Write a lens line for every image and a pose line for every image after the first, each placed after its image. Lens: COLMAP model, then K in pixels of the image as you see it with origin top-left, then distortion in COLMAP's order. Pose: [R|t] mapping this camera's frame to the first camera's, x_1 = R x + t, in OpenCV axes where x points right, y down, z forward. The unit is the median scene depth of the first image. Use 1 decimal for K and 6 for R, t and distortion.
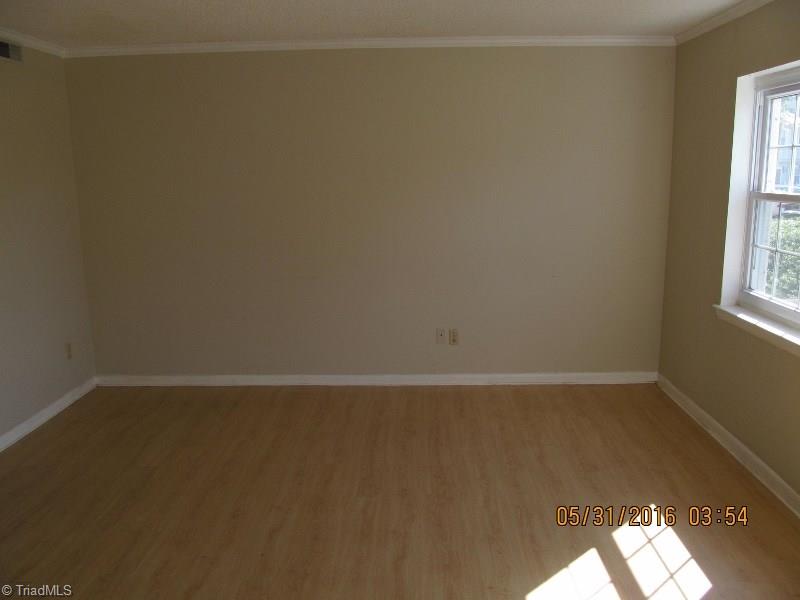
lens RADIAL K [[671.2, 0, 403.2], [0, 671.2, 298.2], [0, 0, 1]] dist [-0.043094, 0.003947]
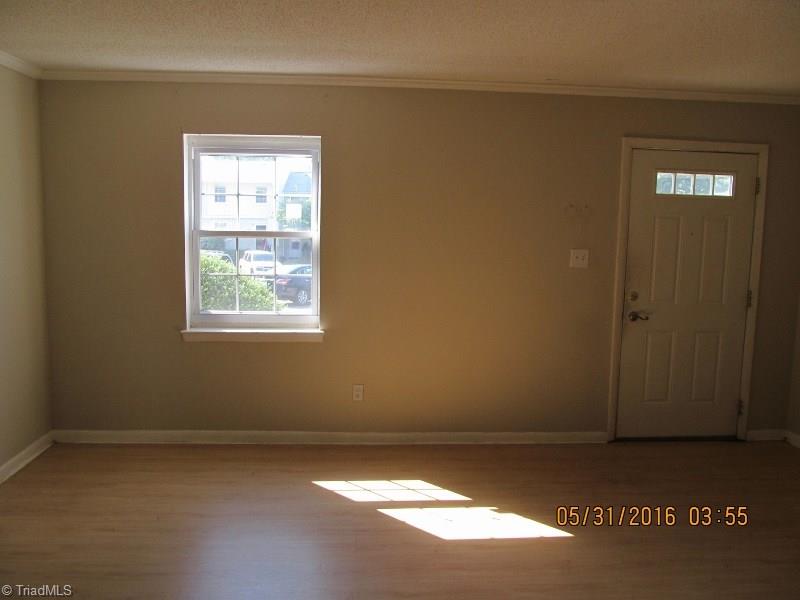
lens RADIAL K [[671.2, 0, 403.2], [0, 671.2, 298.2], [0, 0, 1]] dist [-0.043094, 0.003947]
pose [[-0.088846, -0.123832, 0.988318, -0.771157], [0.171946, 0.975438, 0.137676, -0.154654], [-0.981092, 0.182169, -0.065371, 0.795818]]
